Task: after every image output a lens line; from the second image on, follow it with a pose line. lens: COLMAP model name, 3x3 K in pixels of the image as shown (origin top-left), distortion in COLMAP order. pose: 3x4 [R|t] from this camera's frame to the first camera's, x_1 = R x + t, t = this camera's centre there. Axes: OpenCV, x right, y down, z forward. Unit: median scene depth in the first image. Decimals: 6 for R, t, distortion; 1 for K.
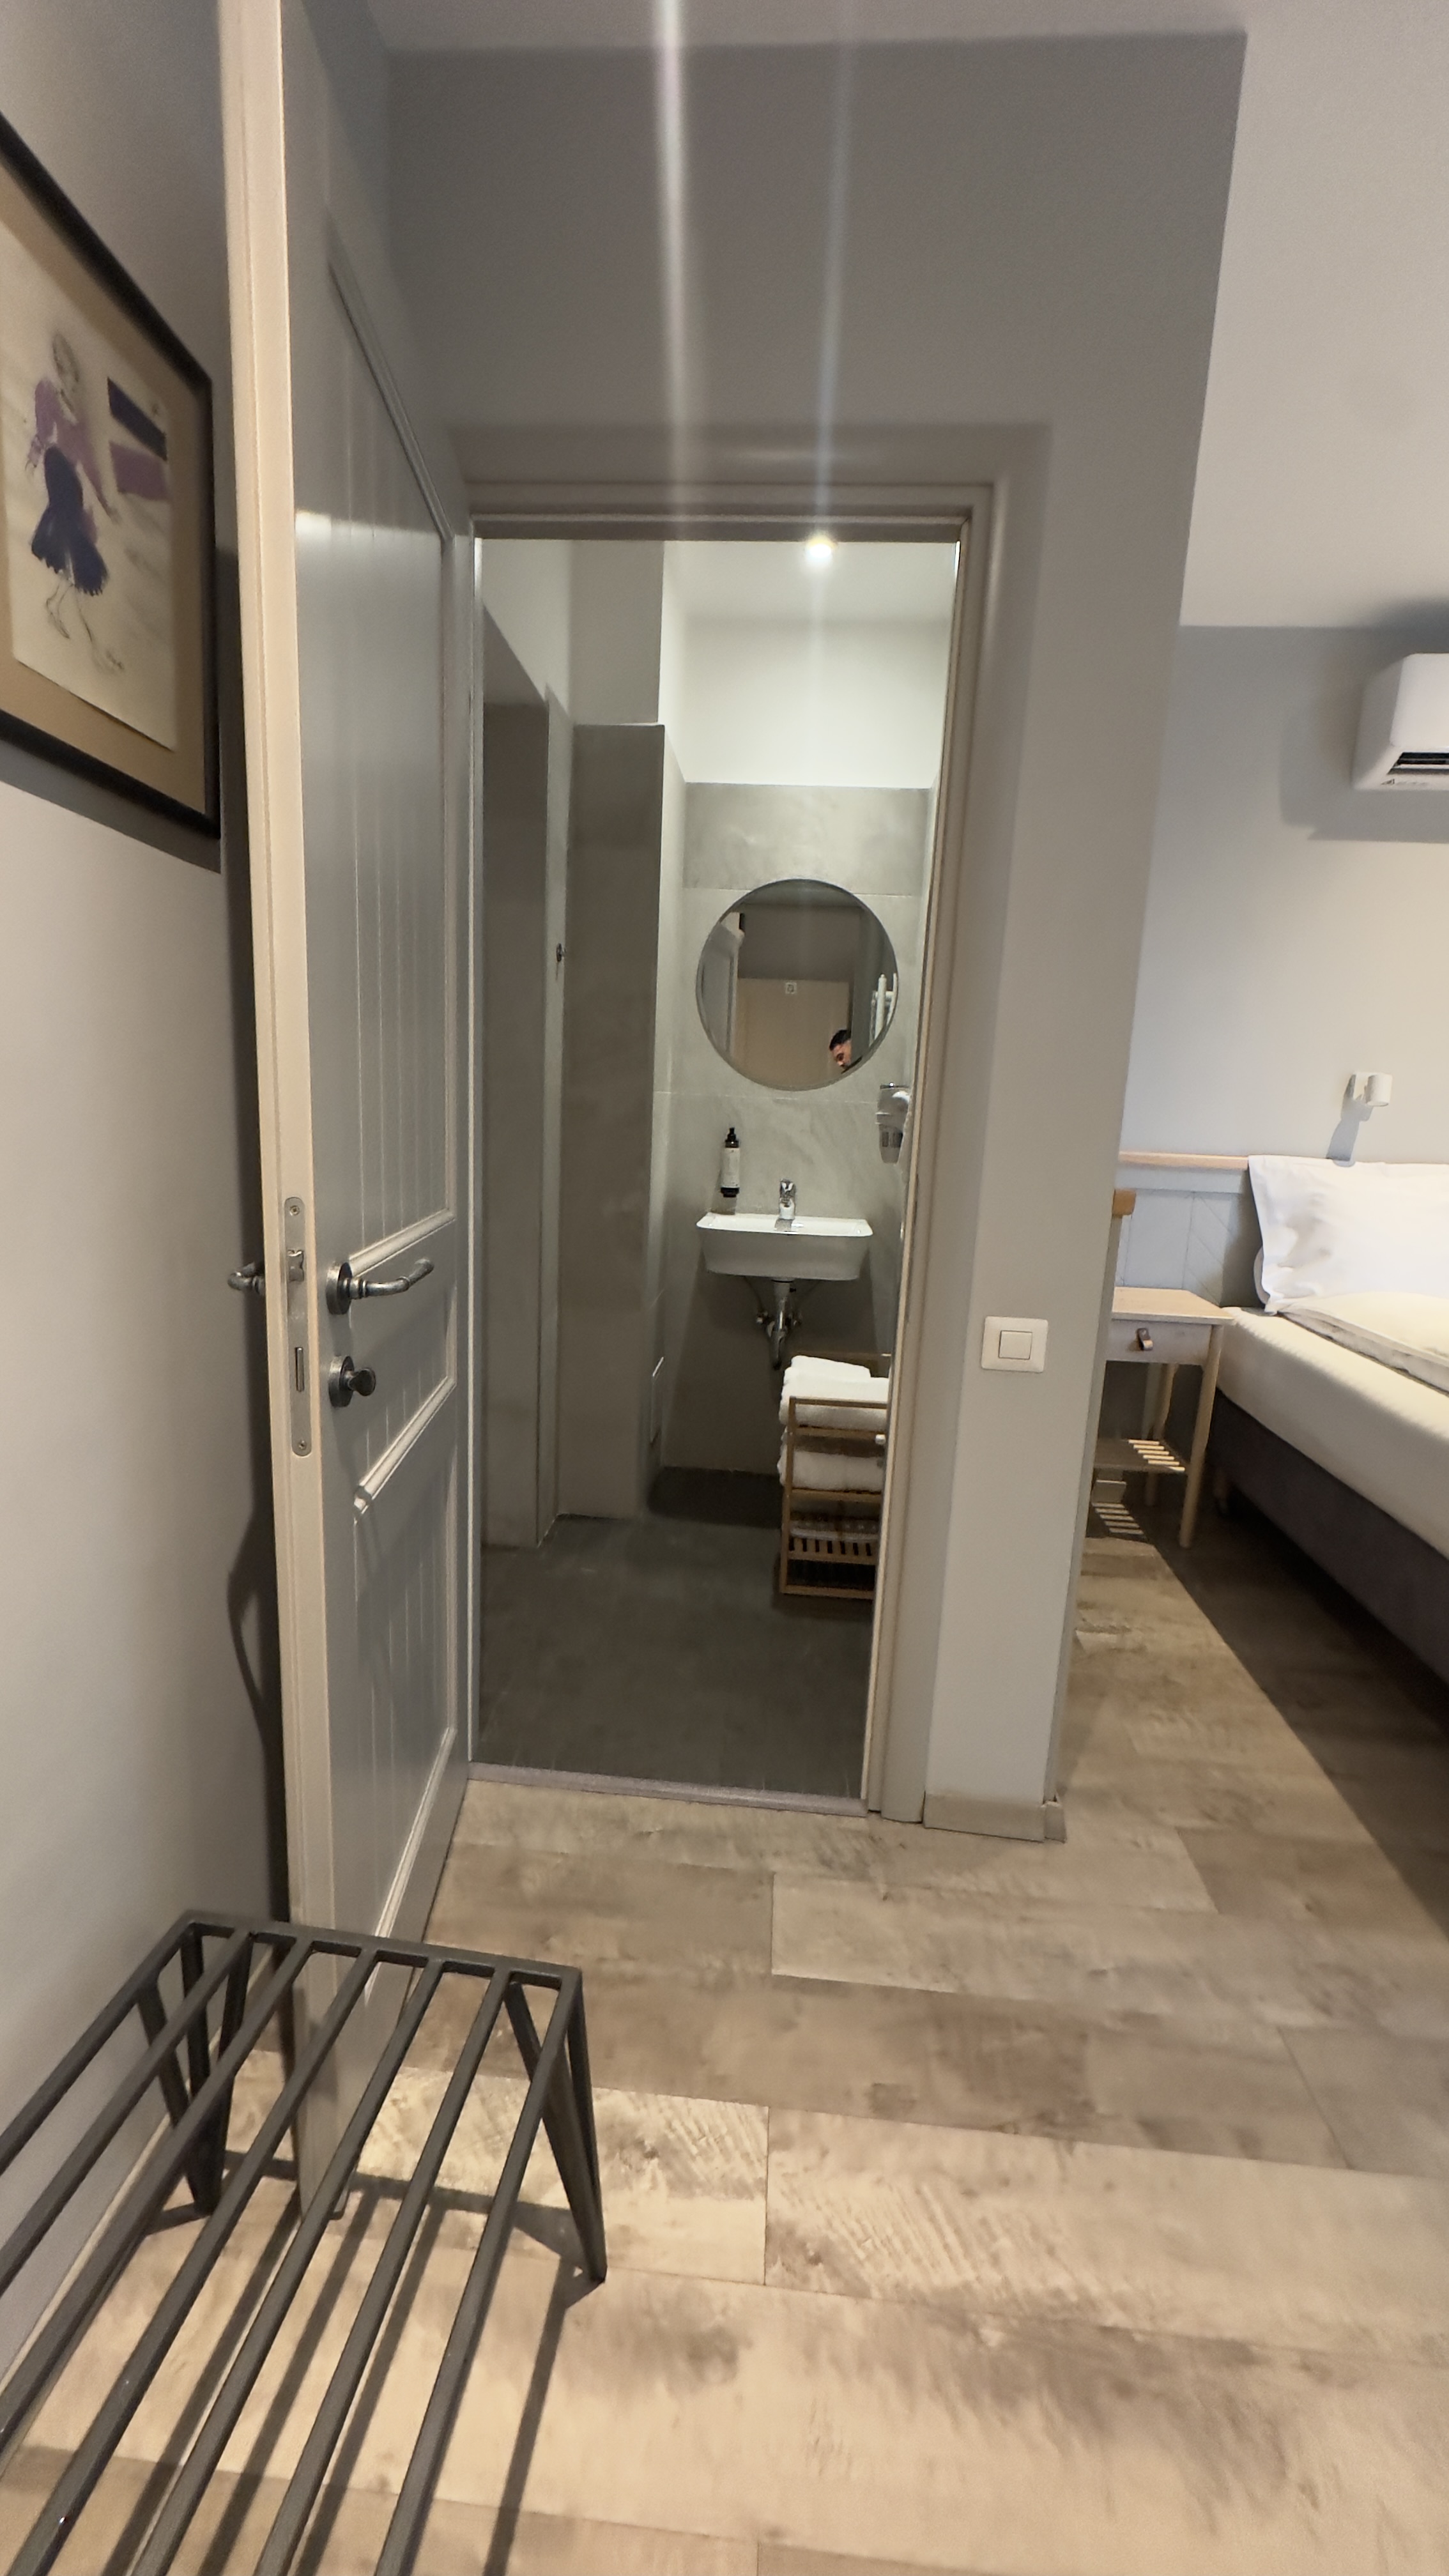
lens RADIAL K [[1022.3, 0, 723.1], [0, 1022.3, 1288.1], [0, 0, 1]] dist [-0.003723, 0.001341]
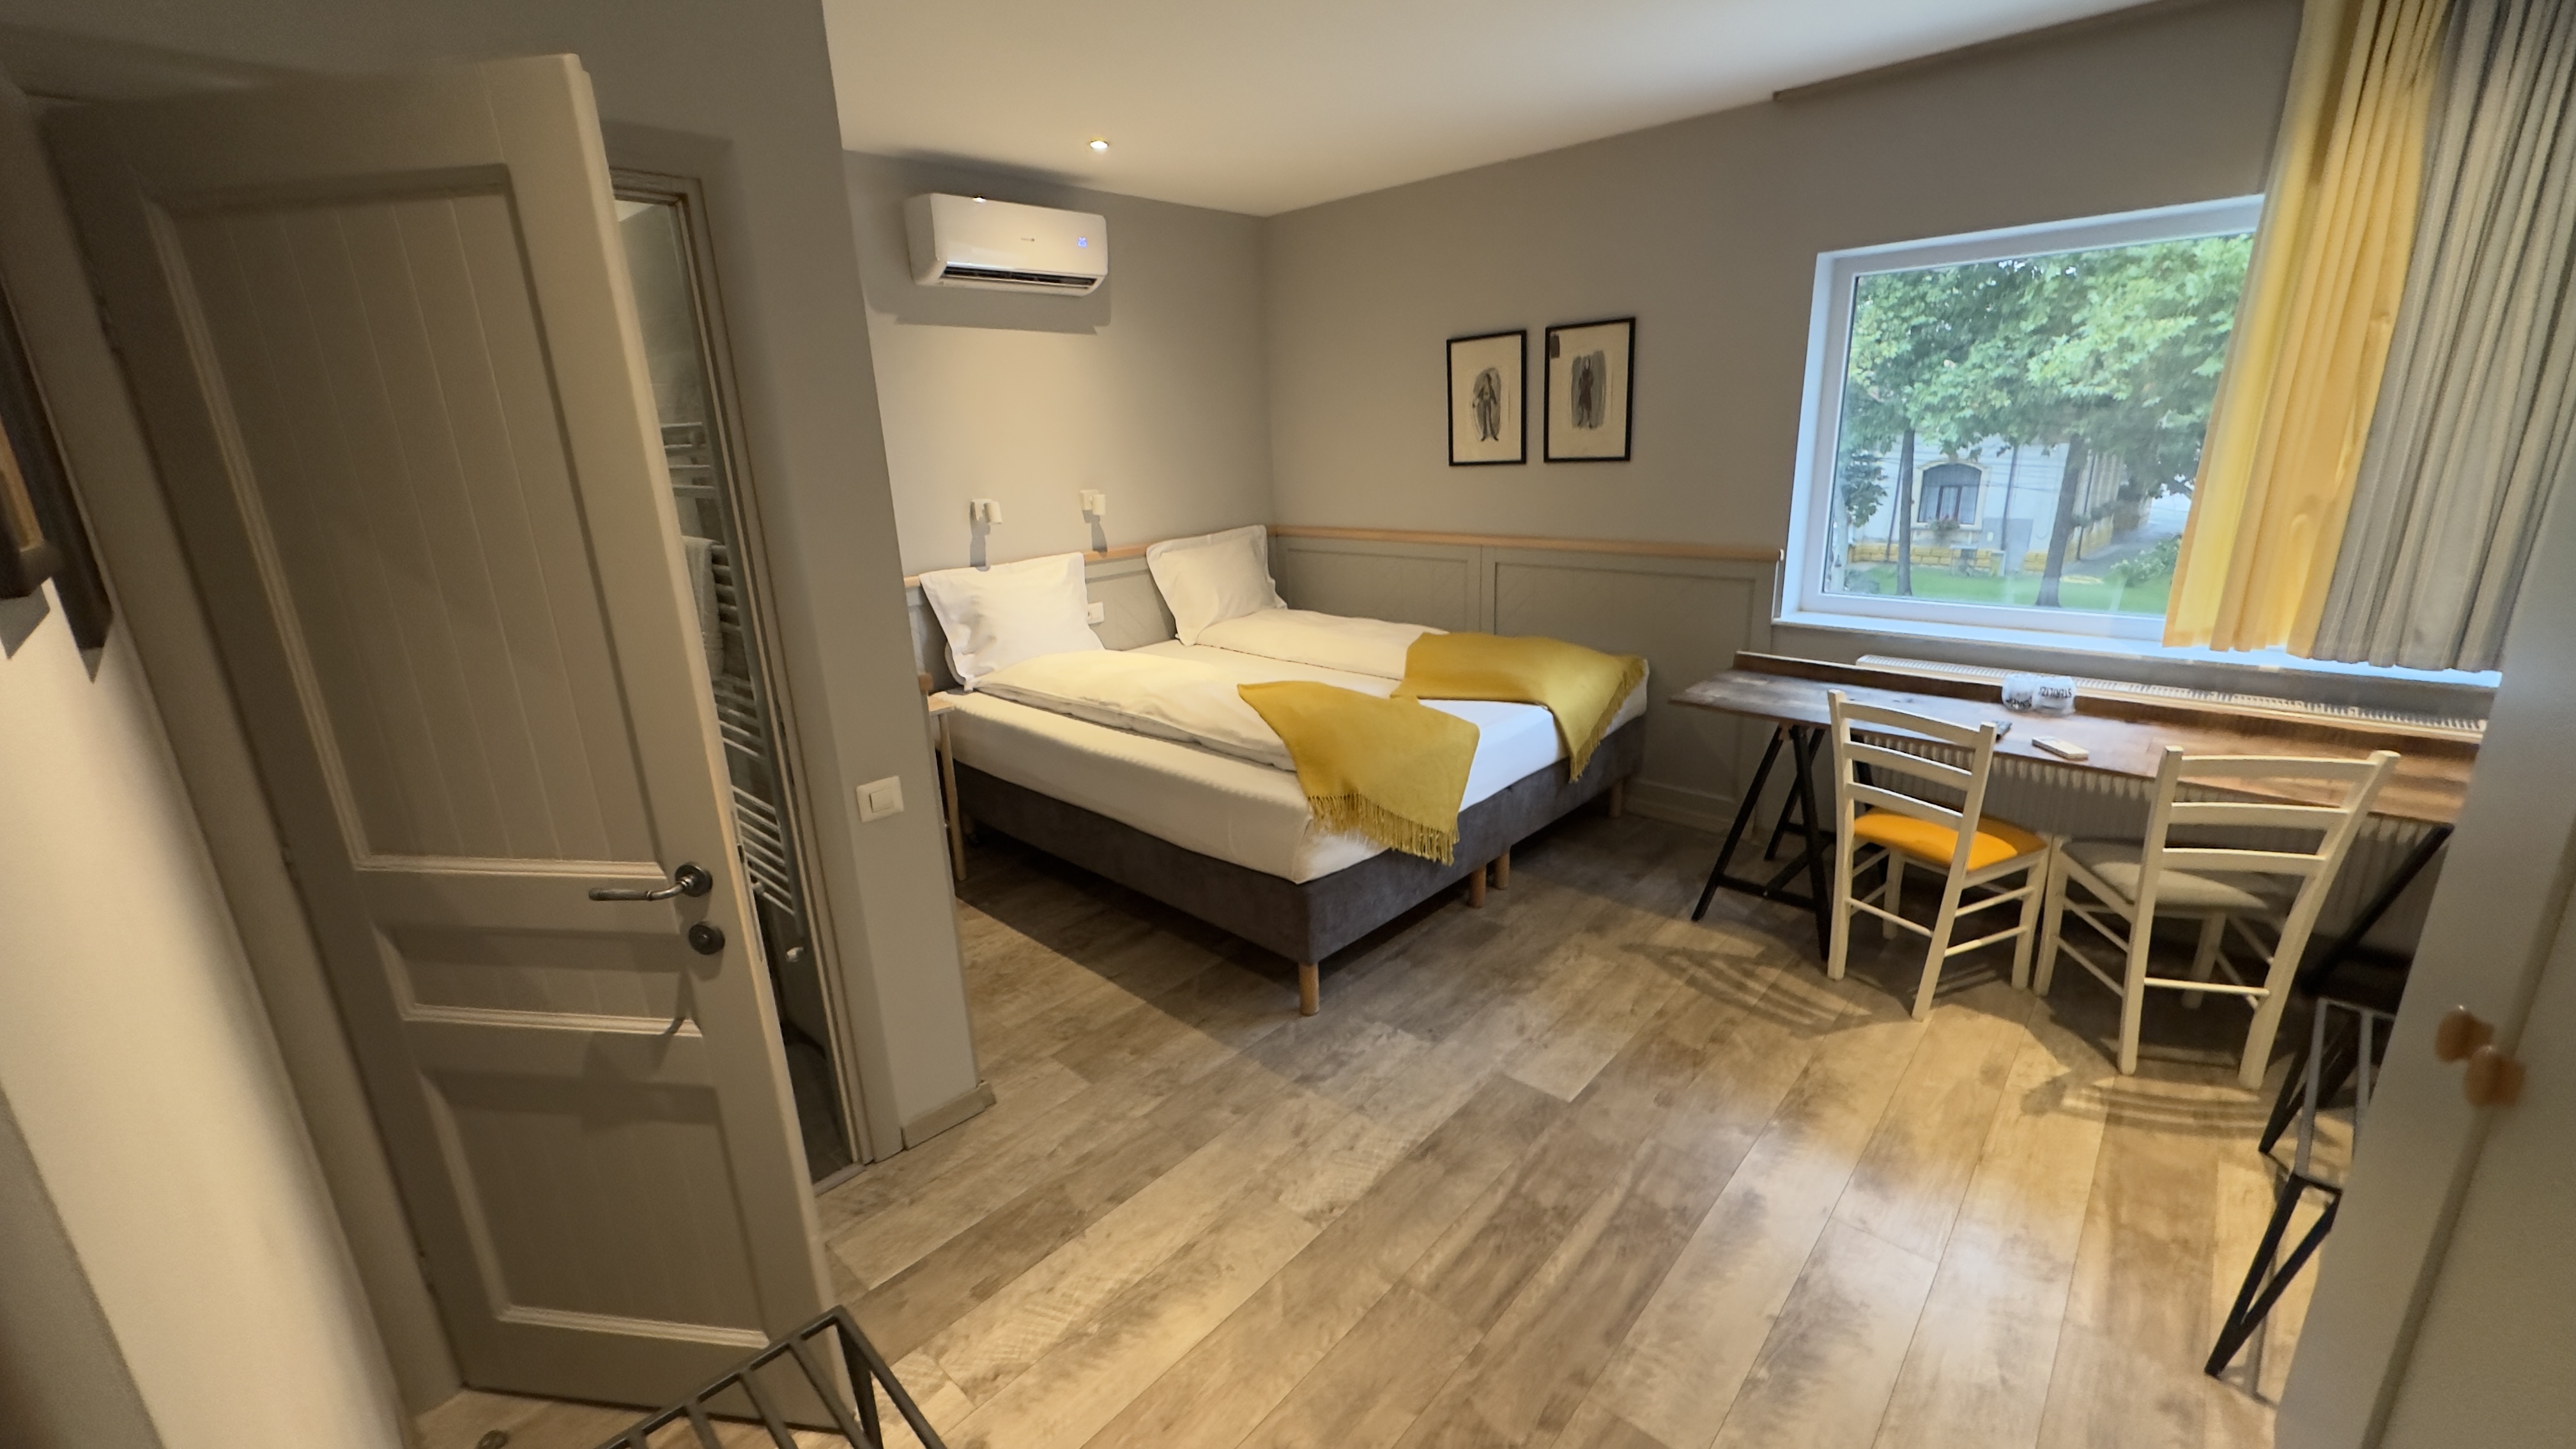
lens RADIAL K [[1022.3, 0, 1285.1], [0, 1022.3, 726.5], [0, 0, 1]] dist [-0.003723, 0.001341]
pose [[0.617079, -0.285800, 0.733166, -0.332946], [0.209369, 0.957760, 0.197131, -0.181162], [-0.758537, 0.031857, 0.650851, -0.294633]]
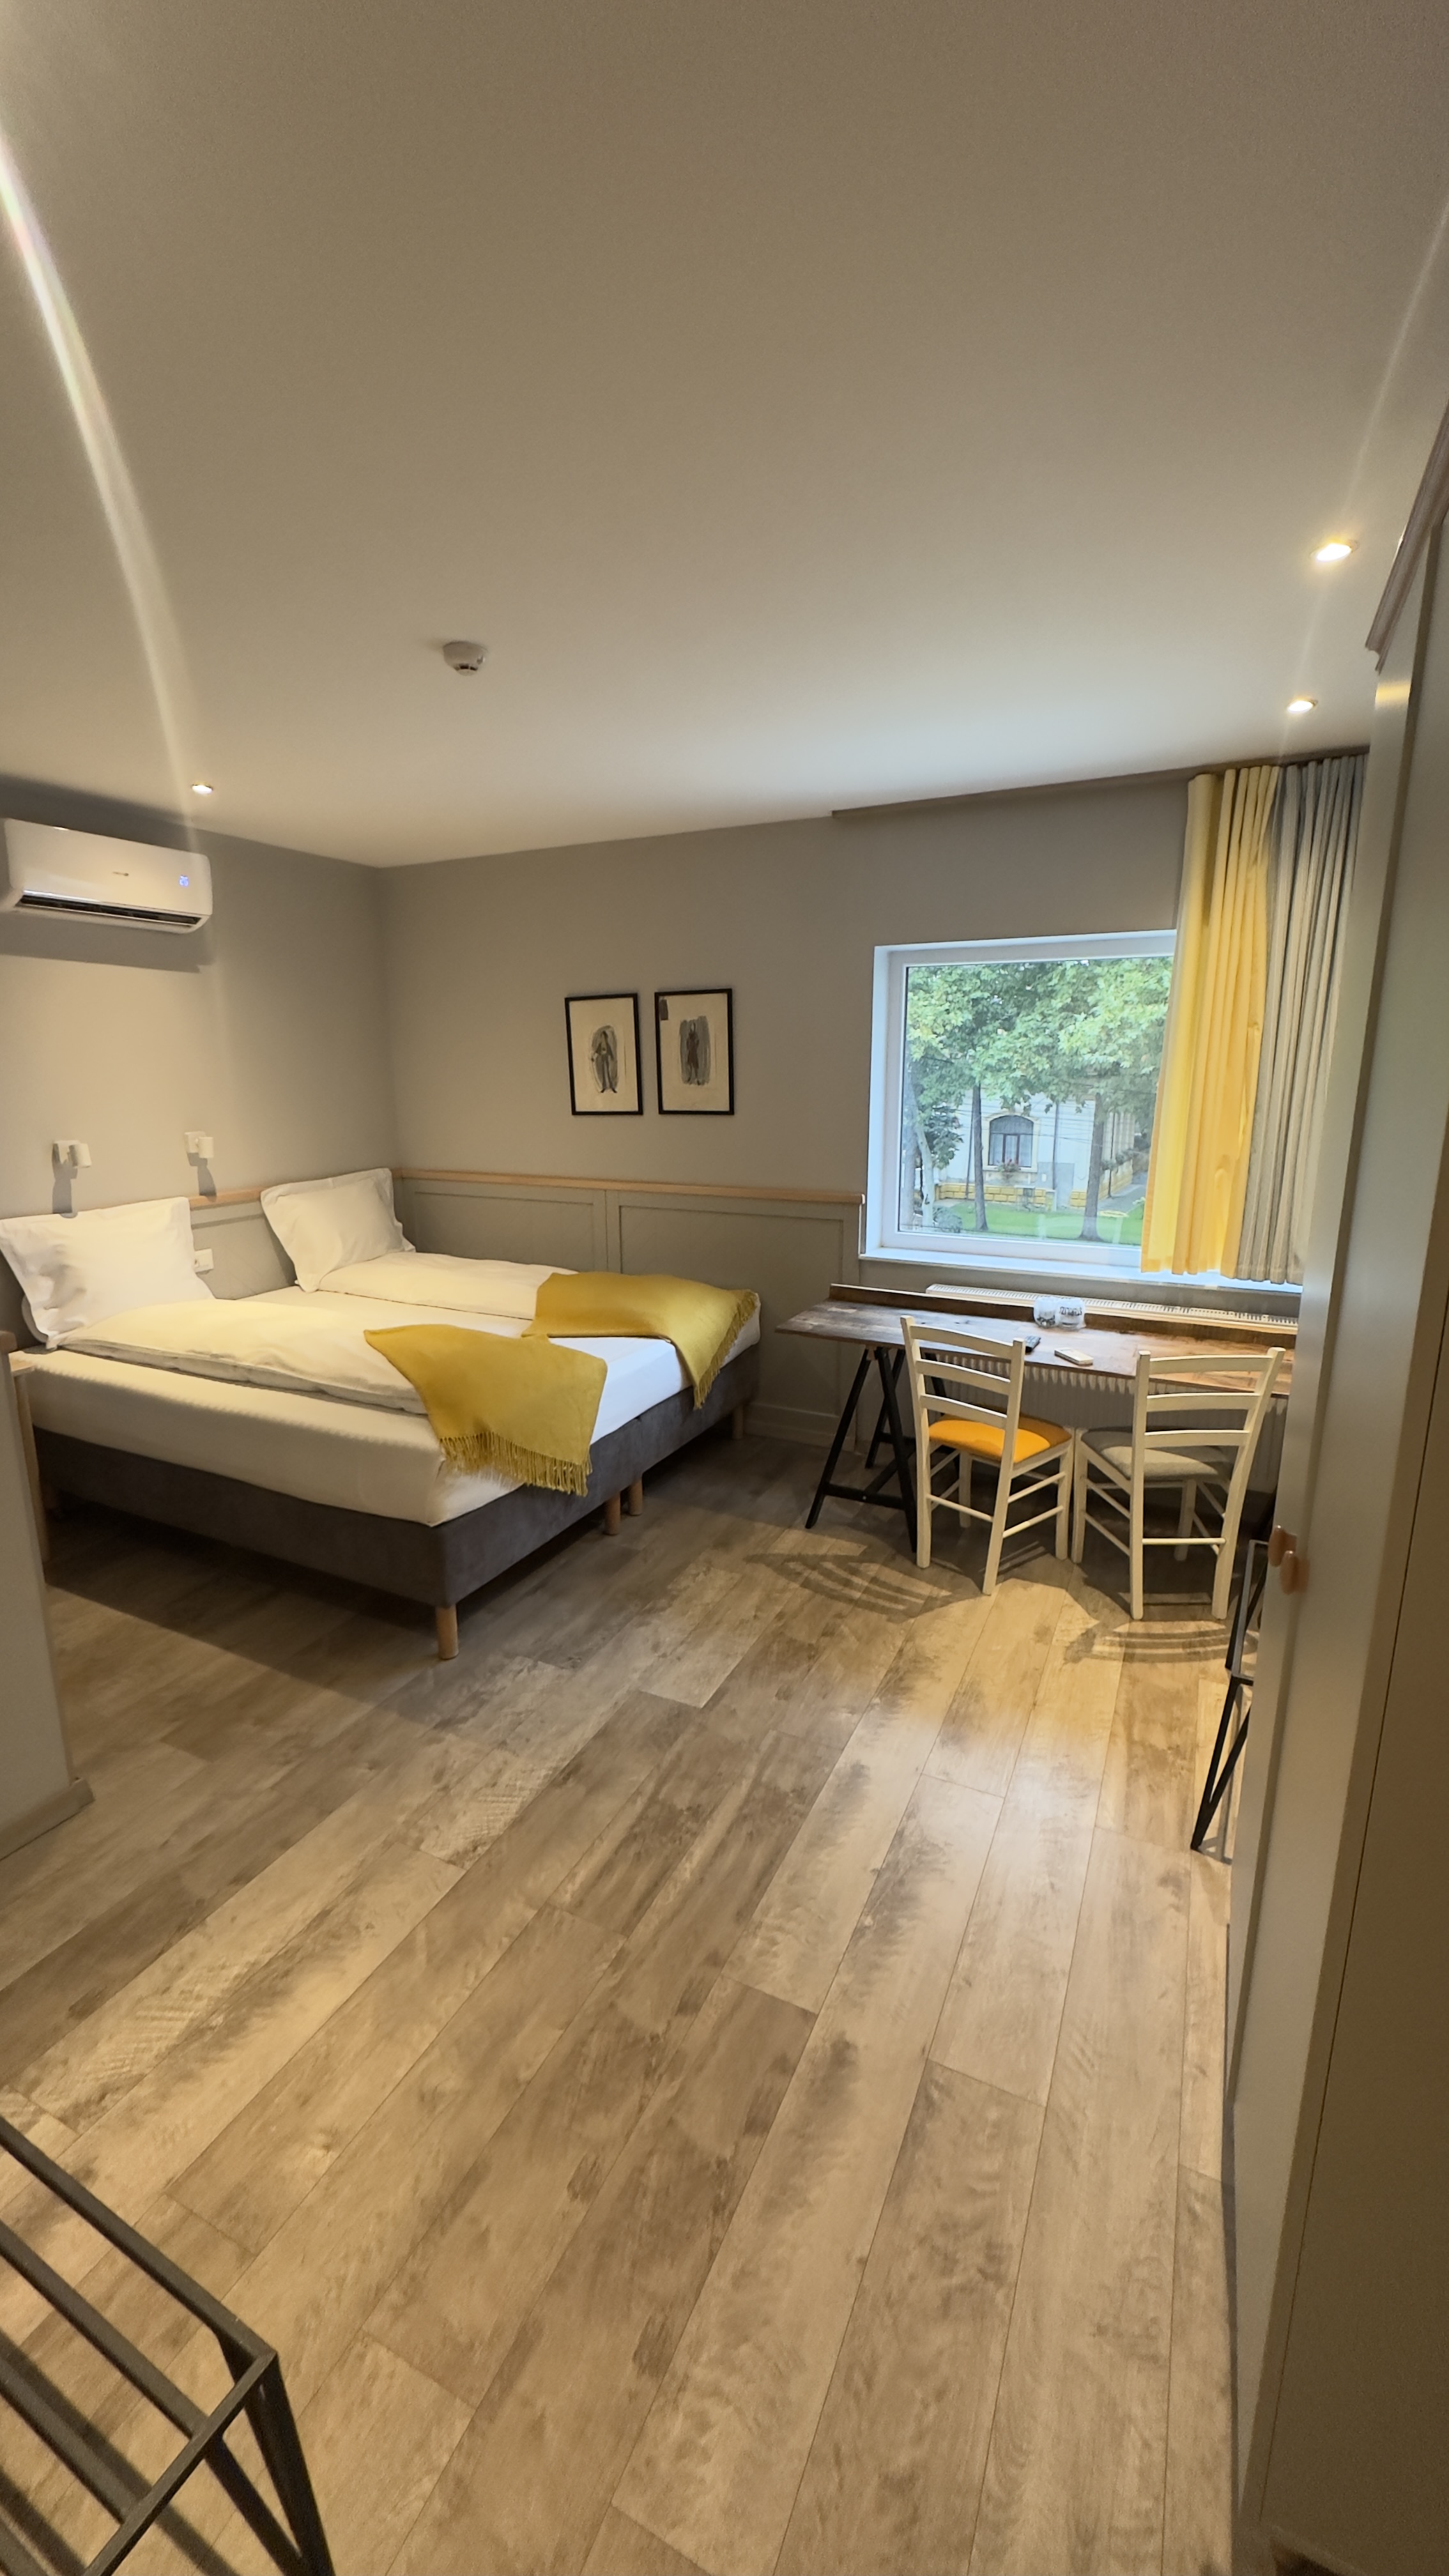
lens RADIAL K [[1022.3, 0, 722.8], [0, 1022.3, 1288.1], [0, 0, 1]] dist [-0.003723, 0.001341]
pose [[0.369468, -0.244689, 0.896449, -0.396400], [0.190818, 0.964128, 0.184517, -0.196464], [-0.909440, 0.102886, 0.402905, -0.361074]]
